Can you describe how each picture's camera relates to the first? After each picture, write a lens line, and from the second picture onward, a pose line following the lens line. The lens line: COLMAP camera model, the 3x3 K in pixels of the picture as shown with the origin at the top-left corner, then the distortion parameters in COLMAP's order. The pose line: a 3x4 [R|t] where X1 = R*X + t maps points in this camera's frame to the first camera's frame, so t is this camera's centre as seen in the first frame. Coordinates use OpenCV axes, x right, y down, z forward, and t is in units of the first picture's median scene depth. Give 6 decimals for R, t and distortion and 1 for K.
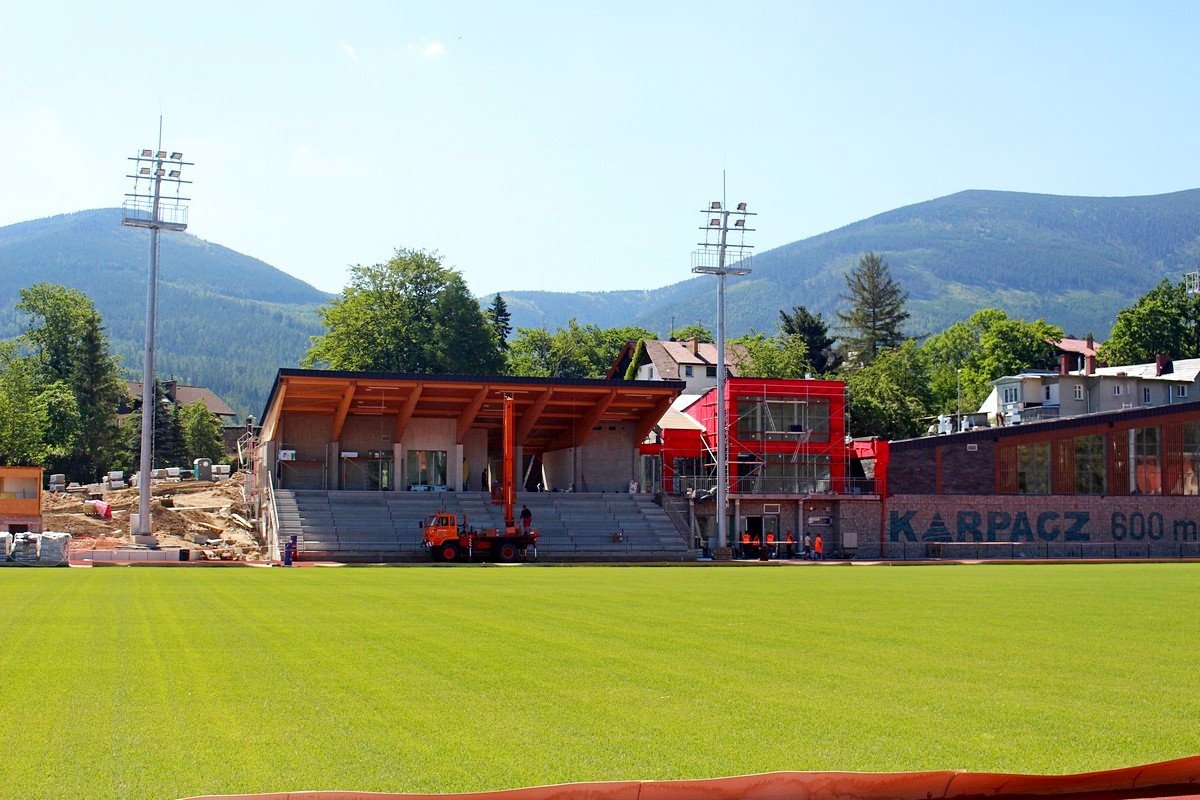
lens RADIAL K [[1624.6, 0, 600.0], [0, 1624.6, 400.0], [0, 0, 1]] dist [-0.080710, 0.026498]
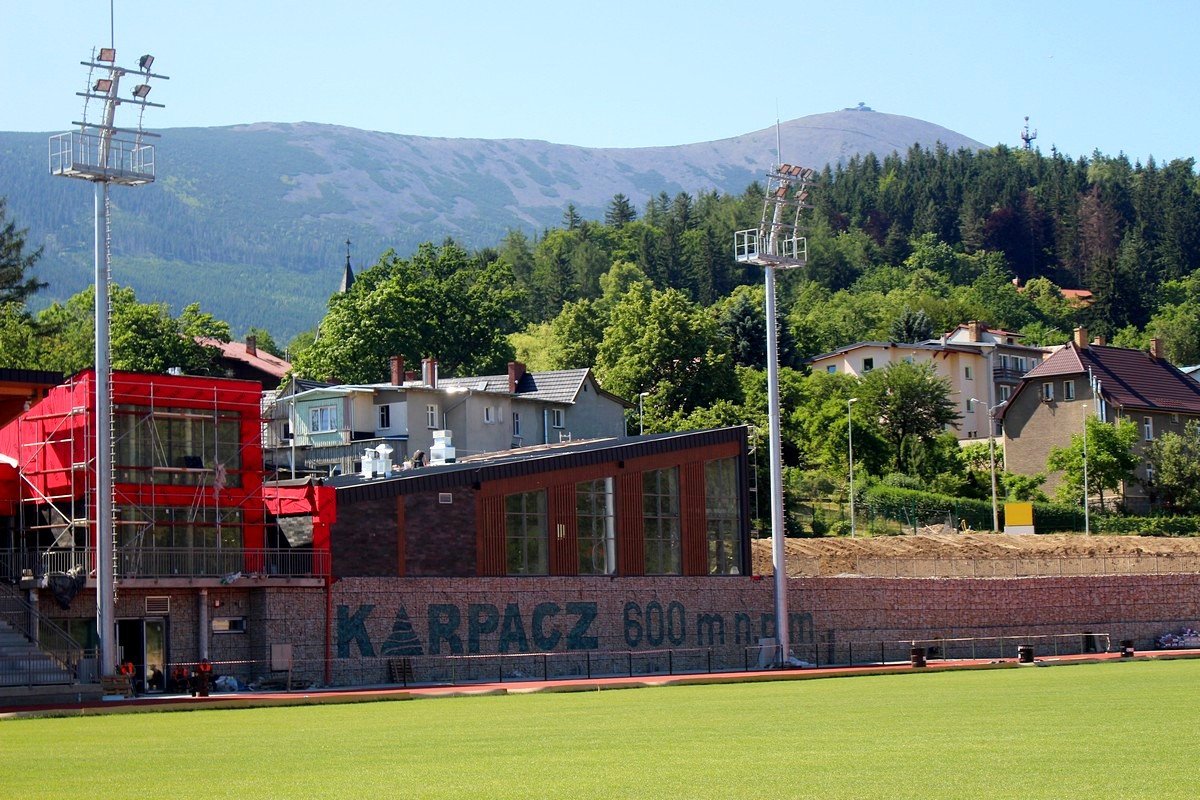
lens RADIAL K [[2550.5, 0, 597.1], [0, 2550.5, 421.4], [0, 0, 1]] dist [0.030555, 0.036992]
pose [[0.846499, 0.018893, 0.532055, -0.228854], [-0.013533, 0.999811, -0.013973, 0.013261], [-0.532219, 0.004628, 0.846594, 0.164418]]
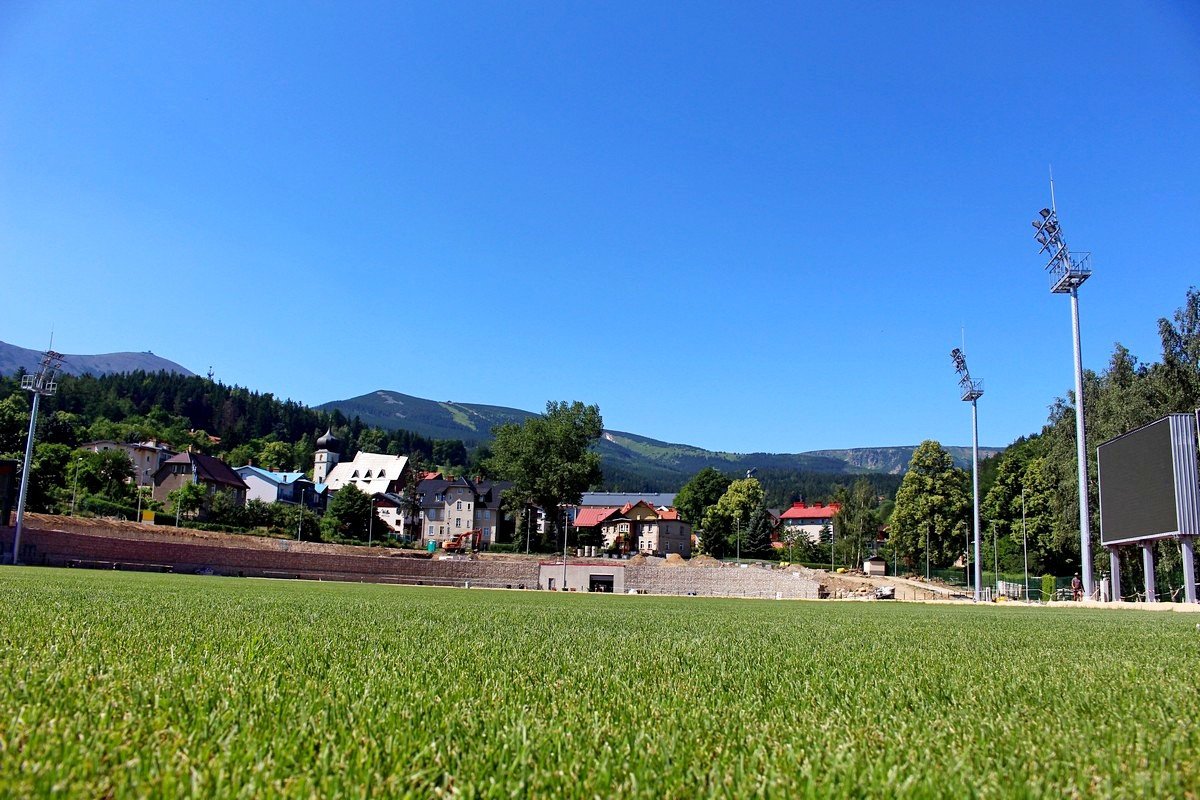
lens RADIAL K [[997.8, 0, 600.0], [0, 997.8, 400.0], [0, 0, 1]] dist [-0.159891, 0.141268]
pose [[0.433385, 0.188338, 0.881309, -0.187924], [-0.111502, 0.981611, -0.154942, 0.023105], [-0.894285, -0.031118, 0.446415, 0.122922]]
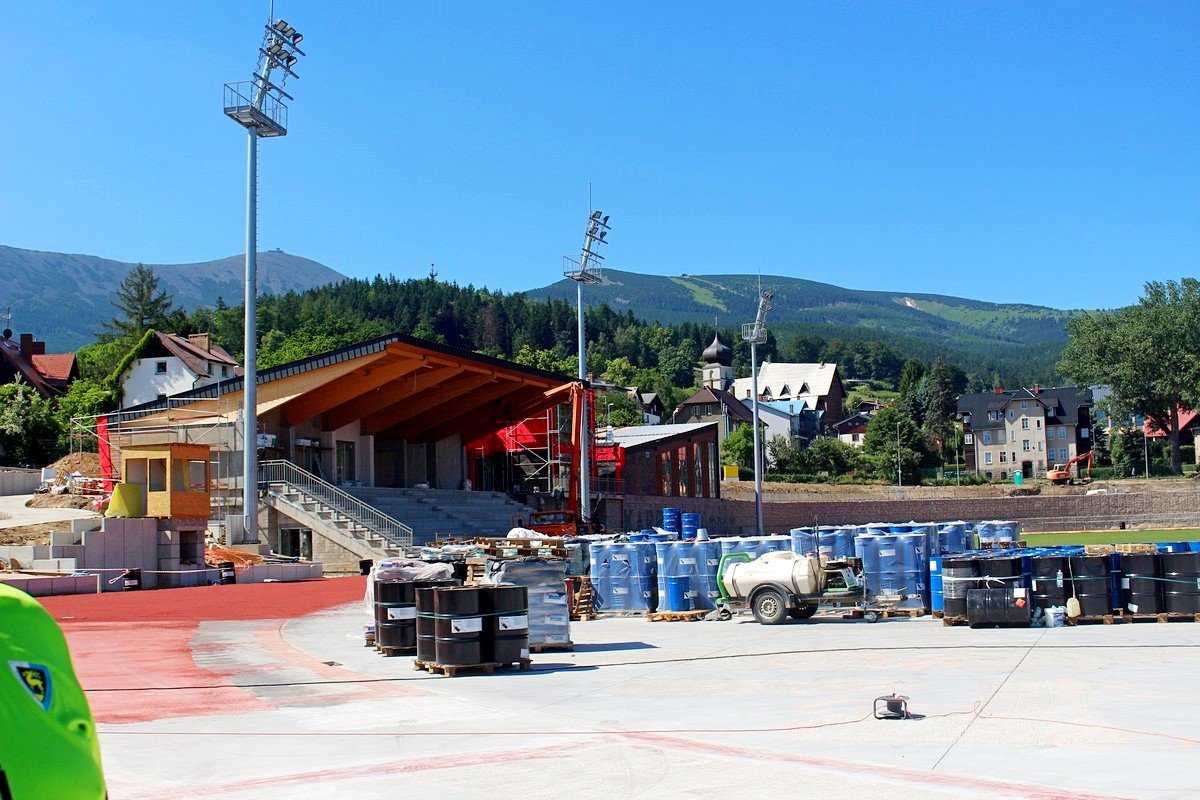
lens RADIAL K [[1385.9, 0, 600.0], [0, 1385.9, 400.0], [0, 0, 1]] dist [-0.078470, 0.012021]
pose [[0.607653, 0.058124, 0.792073, -0.578524], [-0.039628, 0.998295, -0.042855, 0.034220], [-0.793213, -0.005347, 0.608920, 0.423525]]
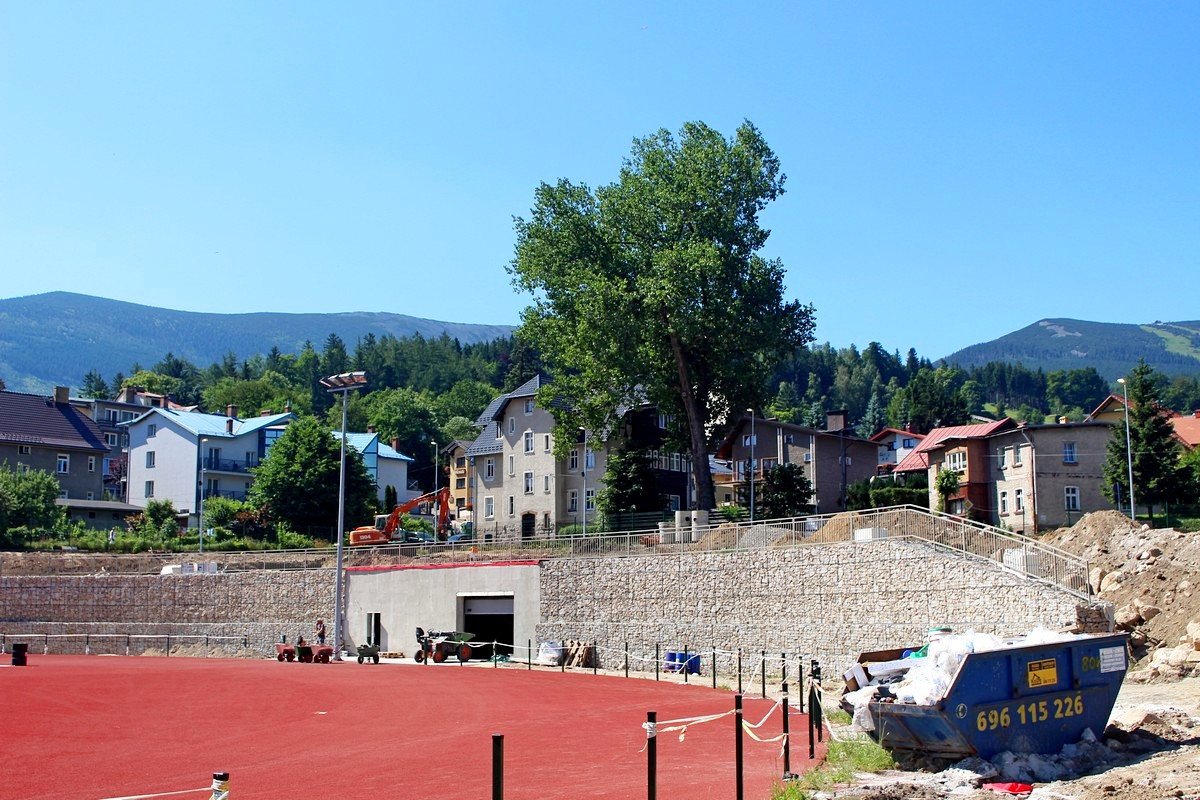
lens RADIAL K [[1448.8, 0, 598.8], [0, 1448.8, 443.8], [0, 0, 1]] dist [-0.103681, 0.017818]
pose [[0.847814, 0.061993, 0.526657, 0.752332], [-0.043120, 0.997914, -0.048050, 0.011691], [-0.528537, 0.018028, 0.848719, 0.190212]]
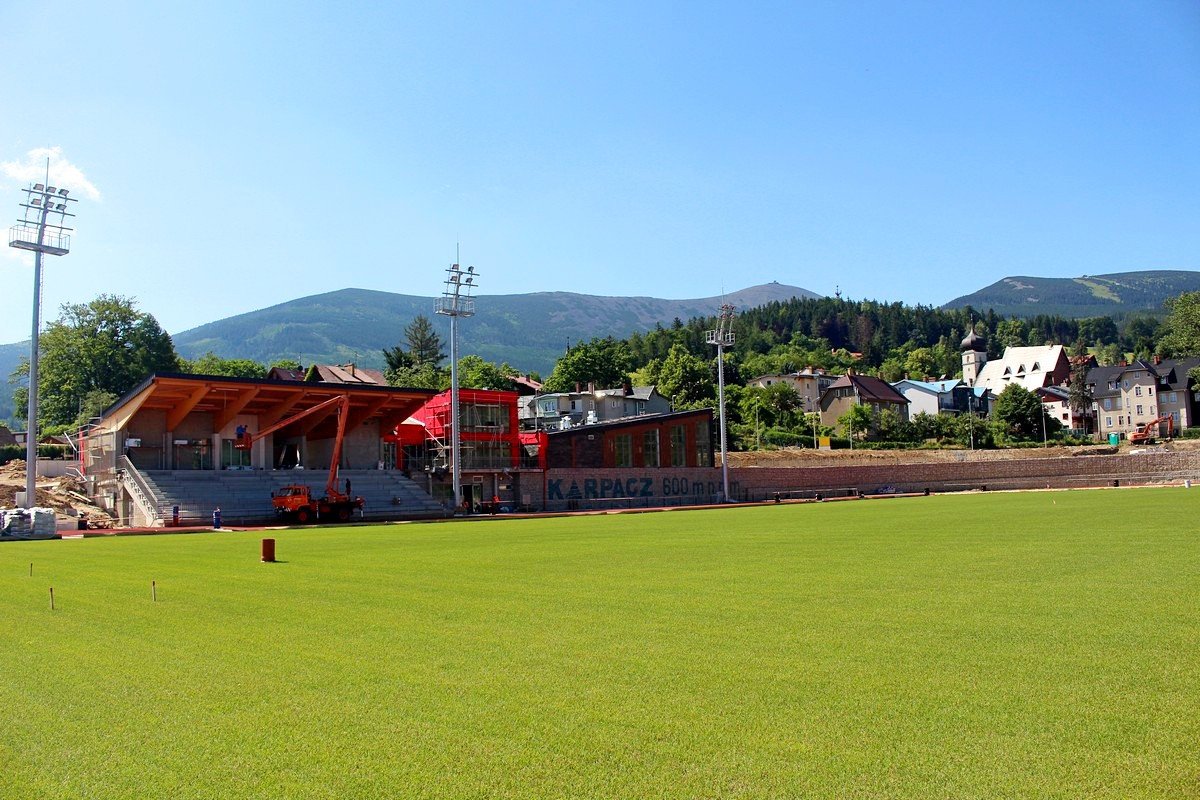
lens RADIAL K [[994.8, 0, 594.7], [0, 994.8, 406.4], [0, 0, 1]] dist [-0.156517, 0.133688]
pose [[0.886000, 0.011864, 0.463533, -0.206024], [-0.006453, 0.999891, -0.013258, 0.012578], [-0.463640, 0.008756, 0.885980, 0.159628]]
